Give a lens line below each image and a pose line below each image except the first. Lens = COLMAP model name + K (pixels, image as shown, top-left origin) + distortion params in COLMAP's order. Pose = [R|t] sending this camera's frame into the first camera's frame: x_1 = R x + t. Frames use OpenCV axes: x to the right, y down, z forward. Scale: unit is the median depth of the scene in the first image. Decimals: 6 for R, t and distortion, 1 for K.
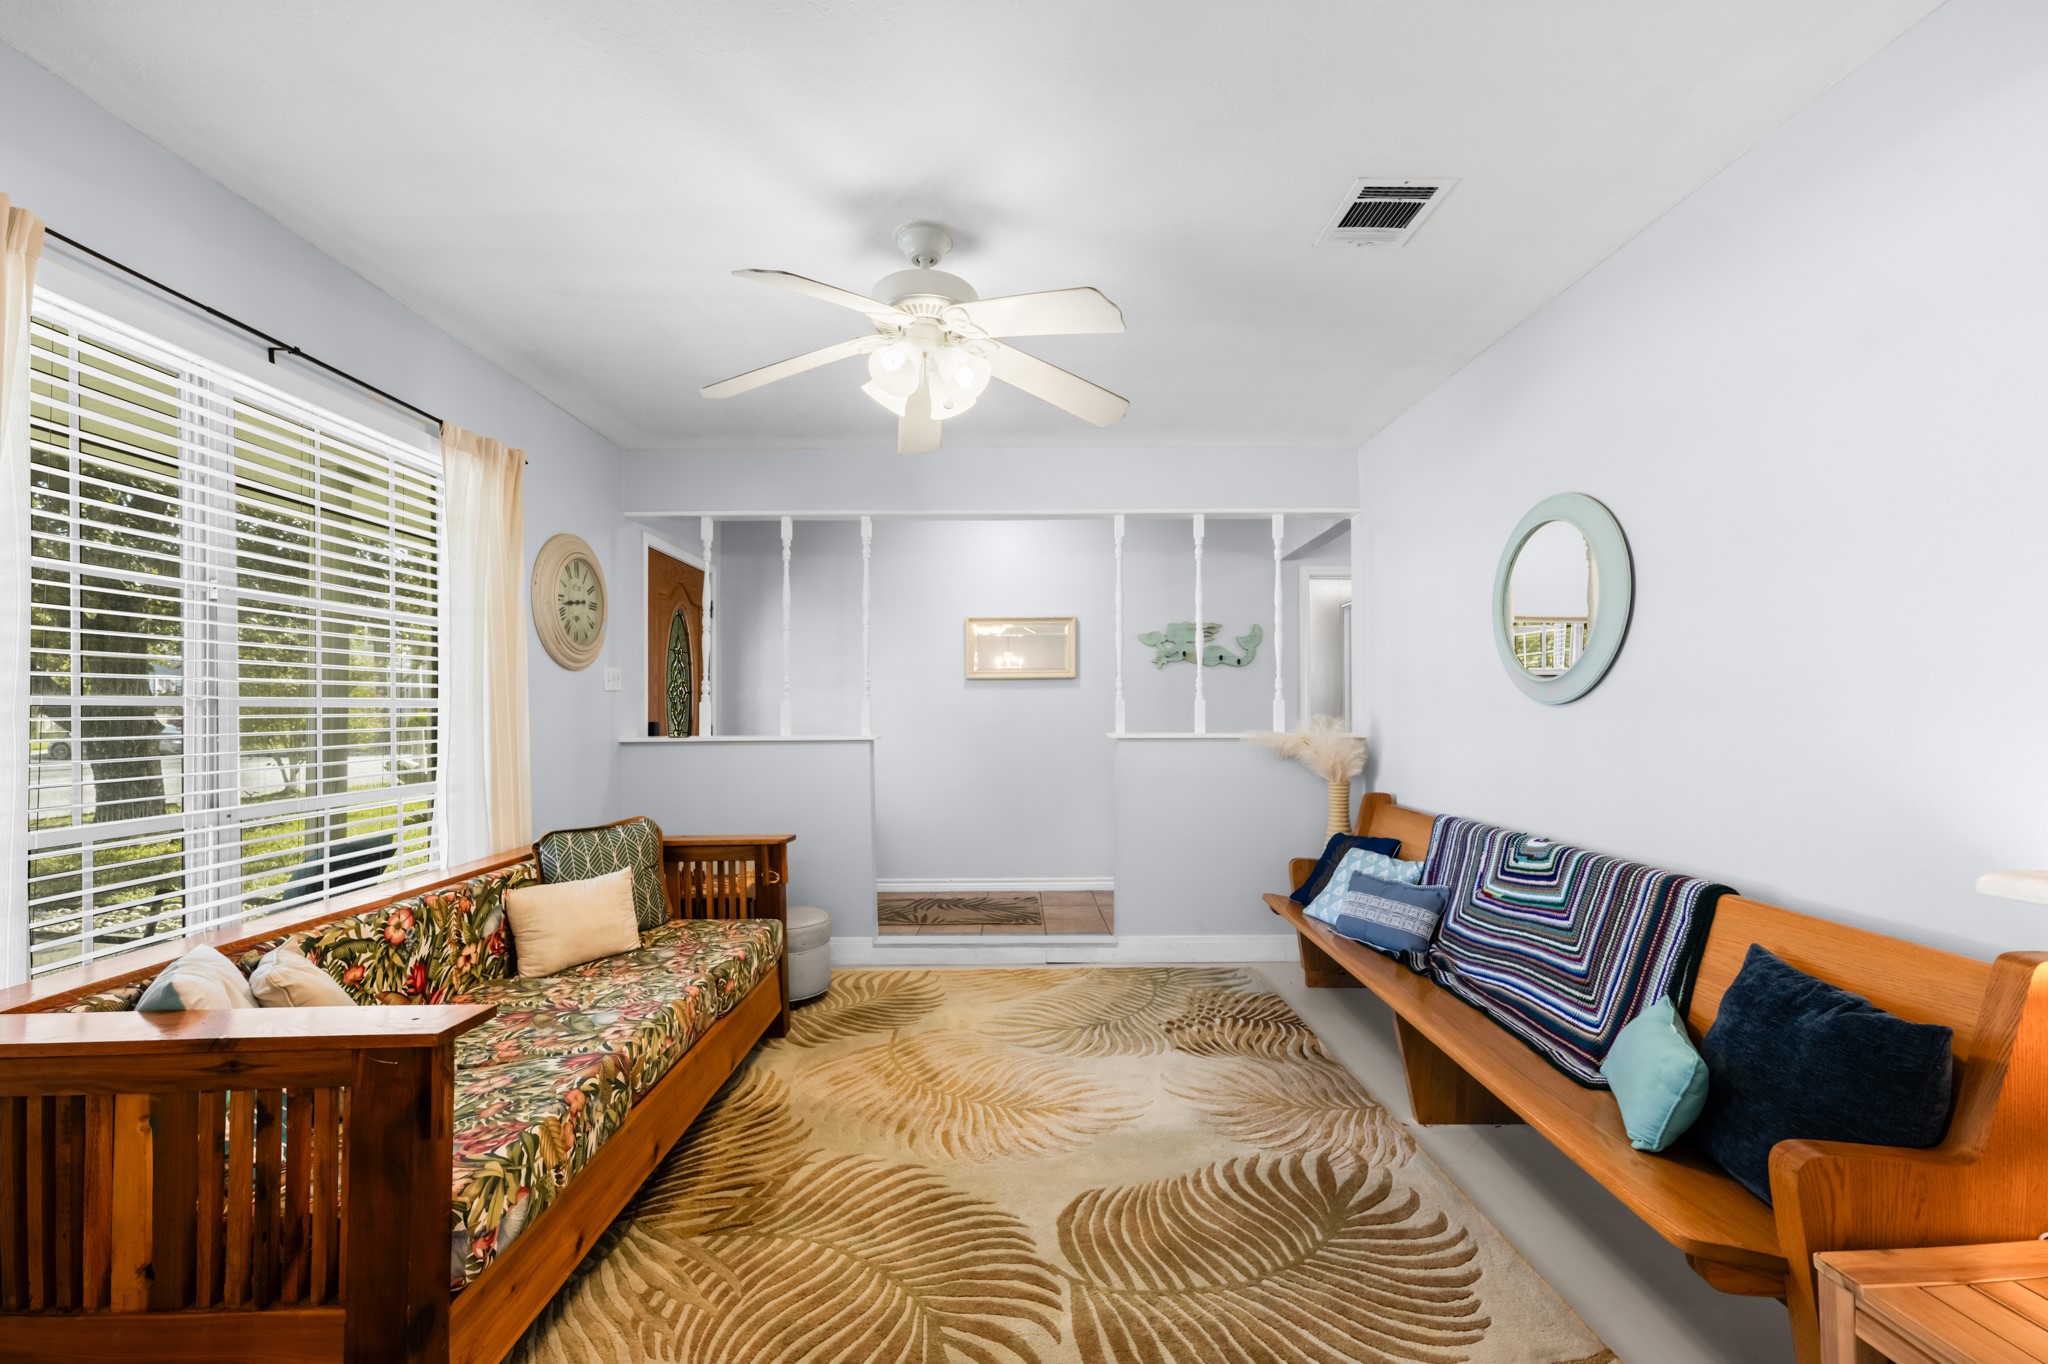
lens RADIAL K [[819.5, 0, 1026.7], [0, 819.5, 712.8], [0, 0, 1]] dist [-0.019117, 0.002677]
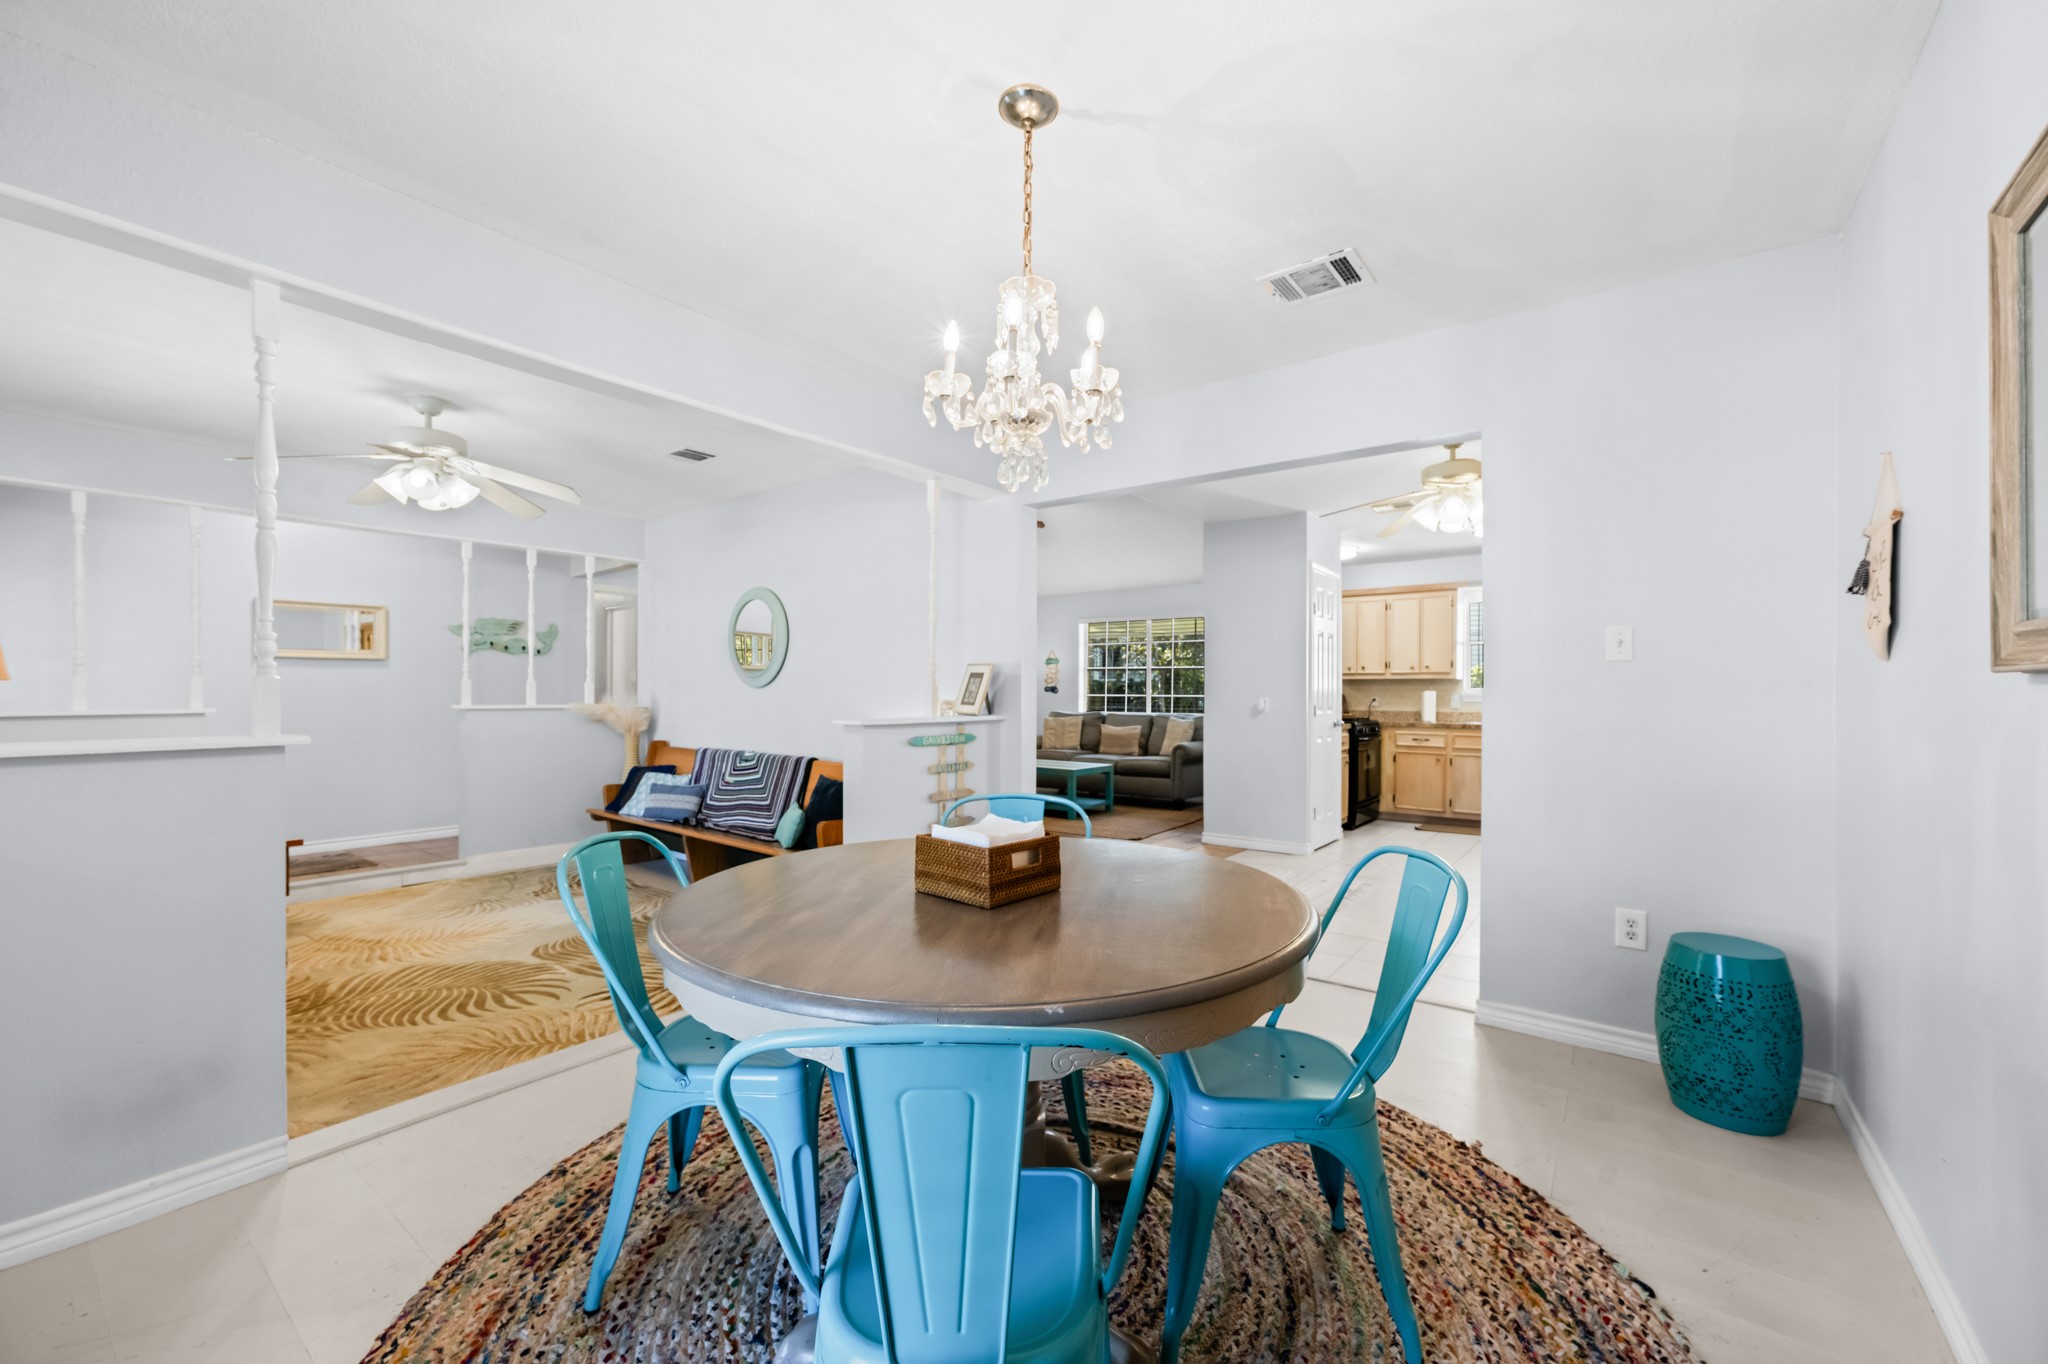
lens RADIAL K [[819.5, 0, 1015.0], [0, 819.5, 689.8], [0, 0, 1]] dist [-0.019117, 0.002677]
pose [[0.626607, 0.009786, 0.779274, -0.493889], [-0.008017, 0.999949, -0.006110, 0.001002], [-0.779294, -0.002419, 0.626654, -0.719403]]
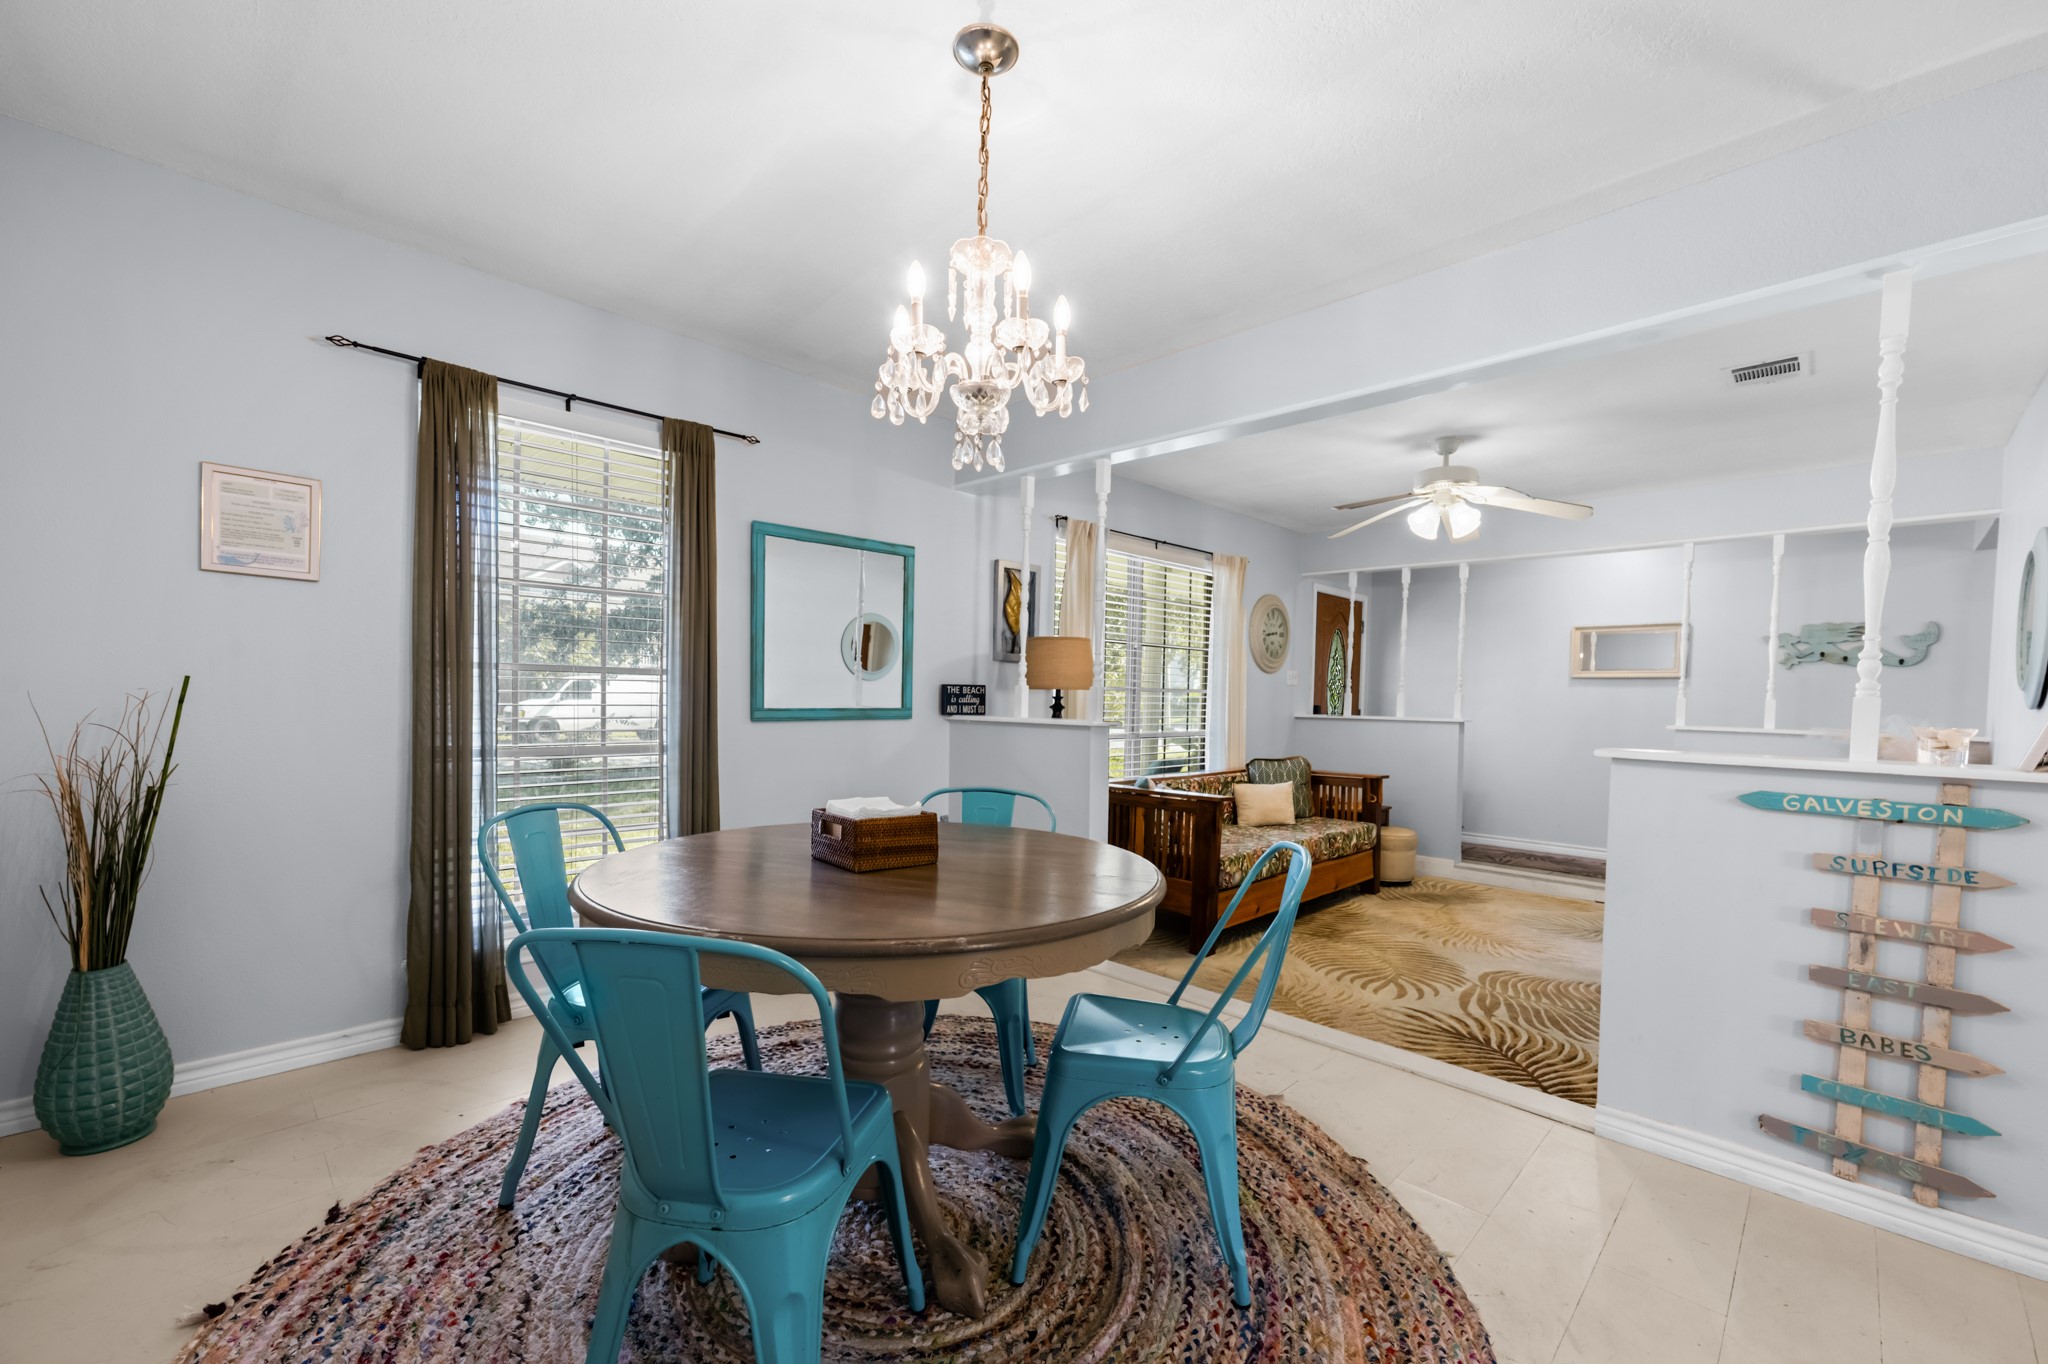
lens RADIAL K [[819.5, 0, 1025.7], [0, 819.5, 717.8], [0, 0, 1]] dist [-0.019117, 0.002677]
pose [[0.692035, 0.040582, -0.720722, 0.421487], [-0.024976, 0.999167, 0.032279, -0.000734], [0.721432, -0.004338, 0.692472, -0.713032]]
